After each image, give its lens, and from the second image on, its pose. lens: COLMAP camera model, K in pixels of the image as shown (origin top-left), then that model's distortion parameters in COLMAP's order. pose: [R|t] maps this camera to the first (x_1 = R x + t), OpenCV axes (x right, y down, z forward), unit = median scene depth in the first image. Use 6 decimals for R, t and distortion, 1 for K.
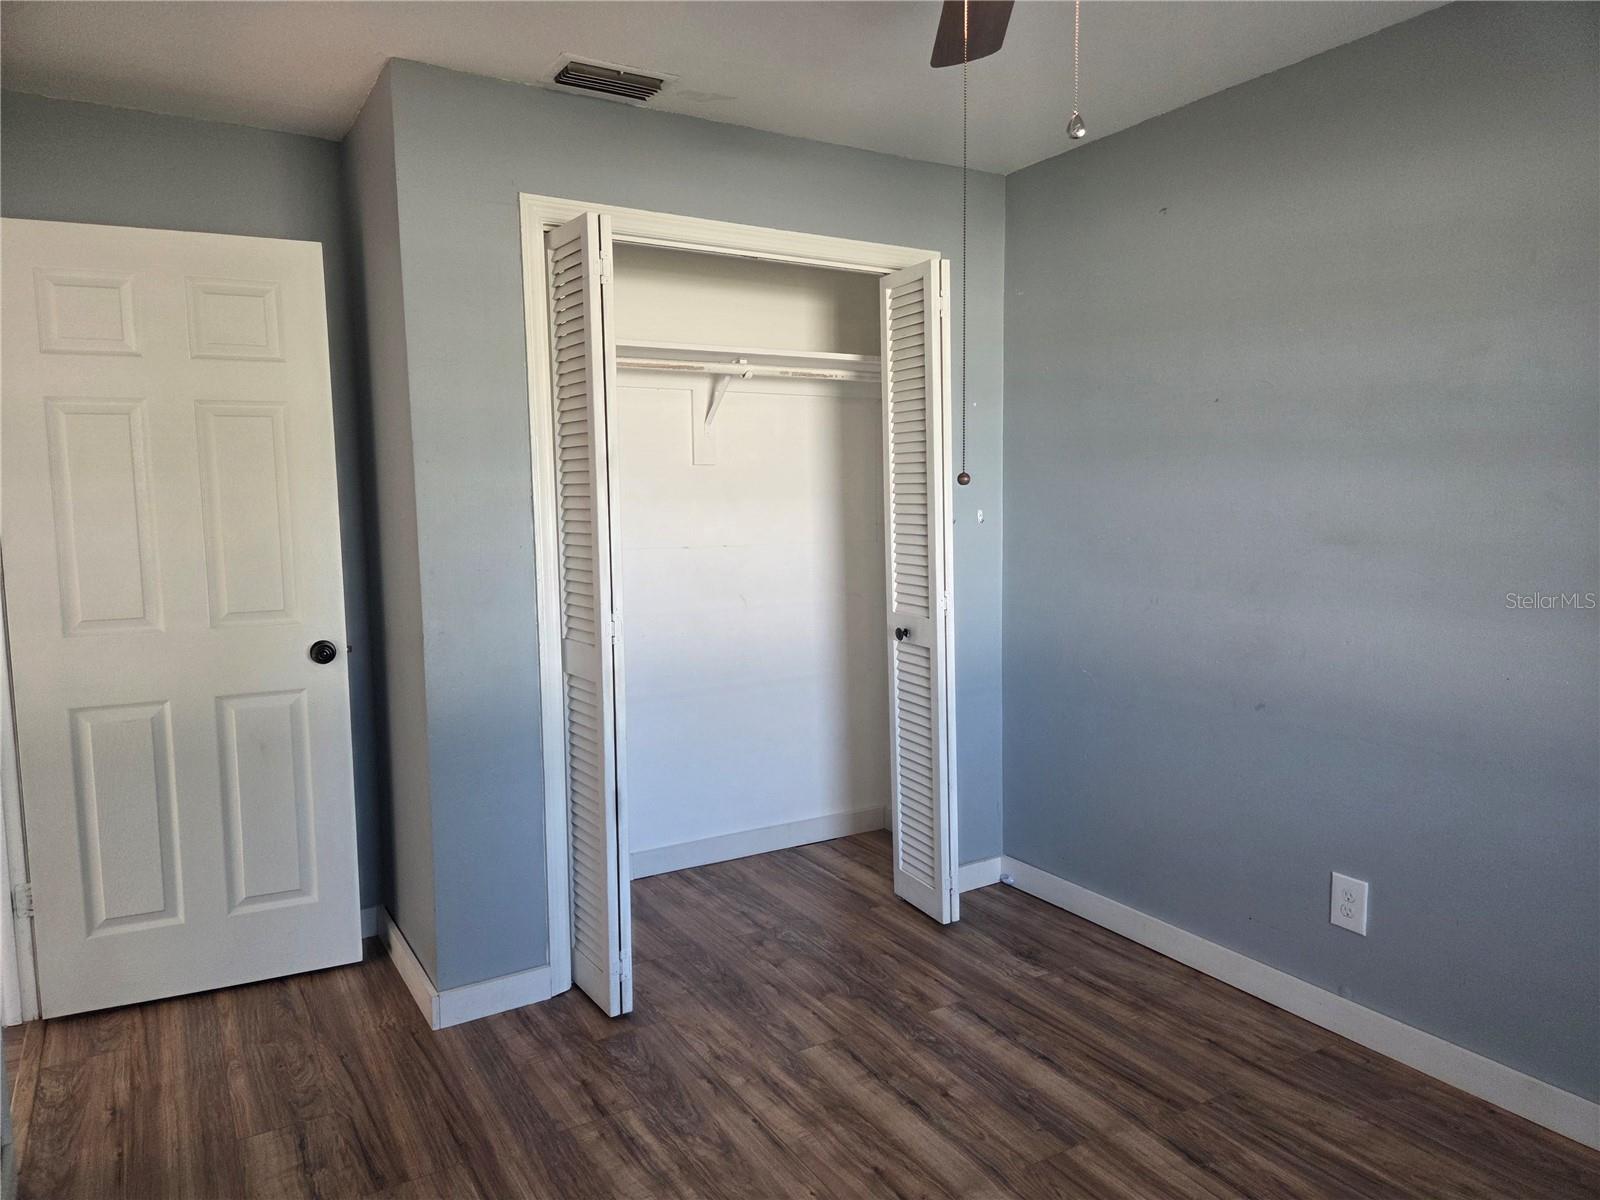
lens RADIAL K [[1073.3, 0, 806.3], [0, 1073.3, 598.6], [0, 0, 1]] dist [0.091731, -0.087881]
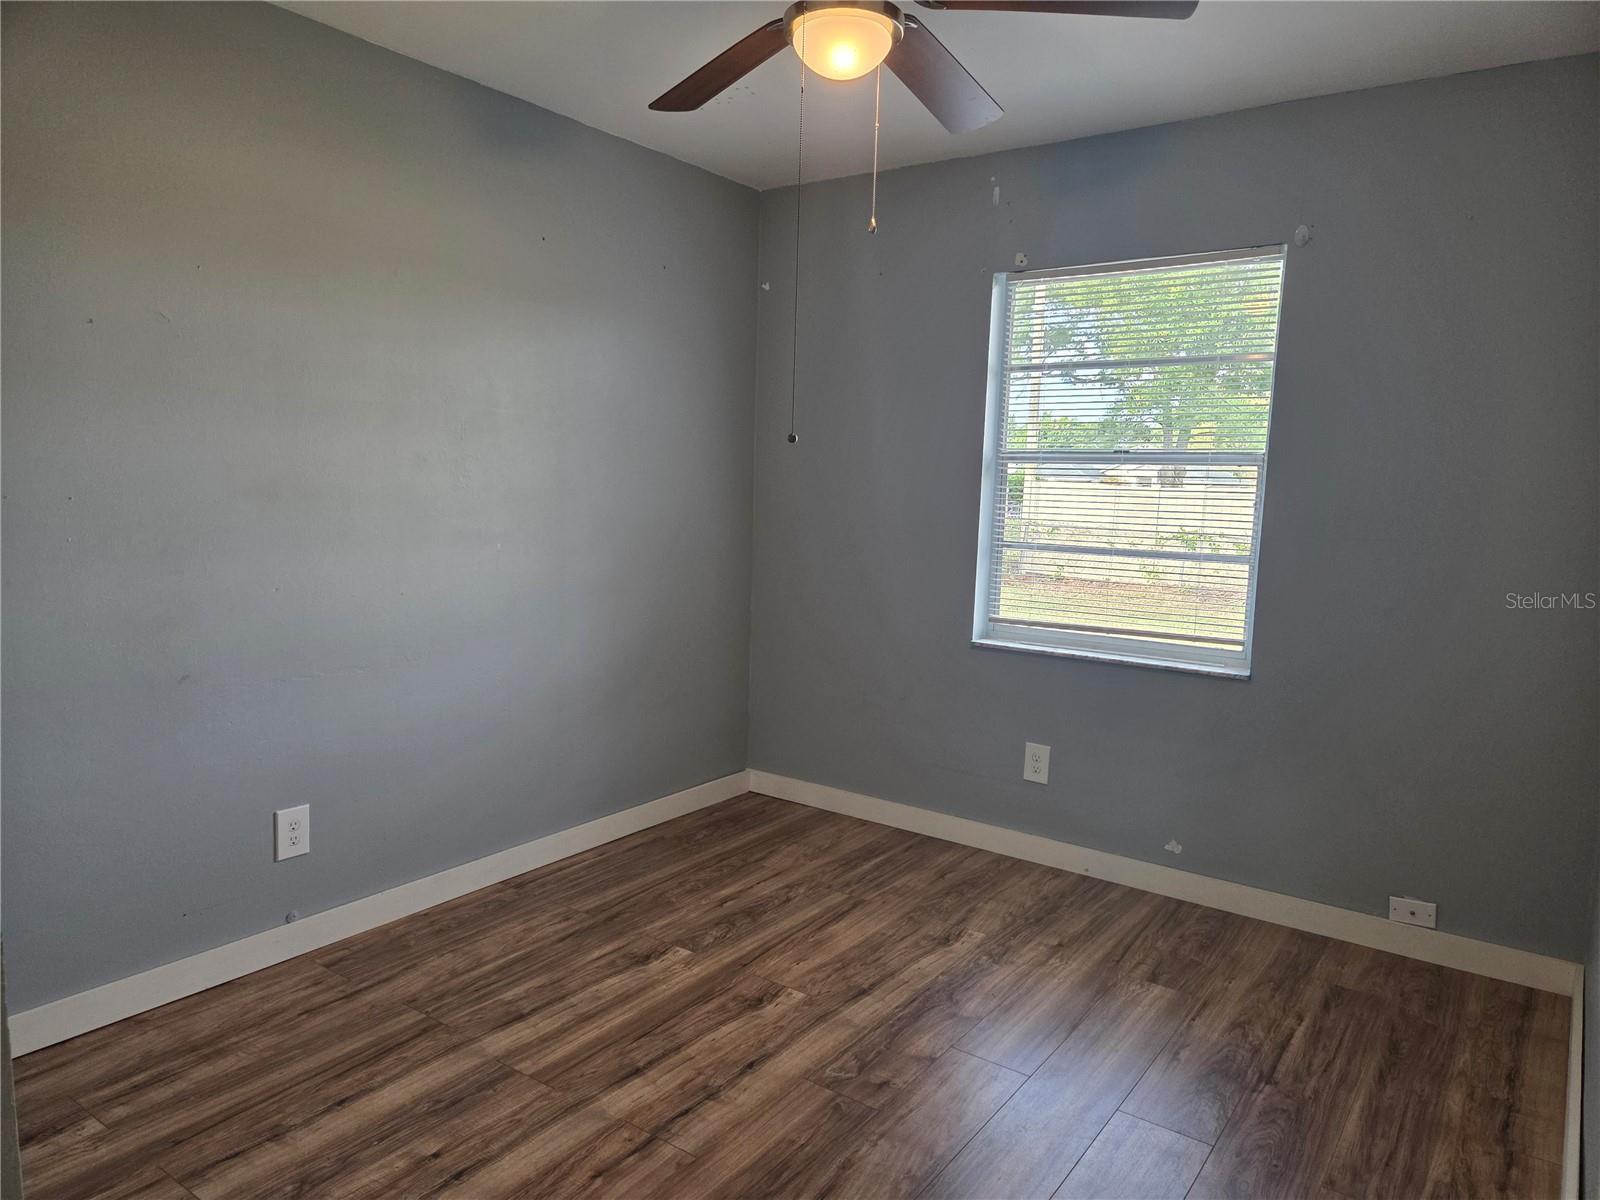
lens RADIAL K [[1073.3, 0, 806.3], [0, 1073.3, 598.6], [0, 0, 1]] dist [0.091731, -0.087881]
pose [[-0.390781, -0.110146, 0.913870, -0.706511], [0.071574, 0.986173, 0.149467, -0.075847], [-0.917697, 0.123818, -0.377494, 0.994624]]
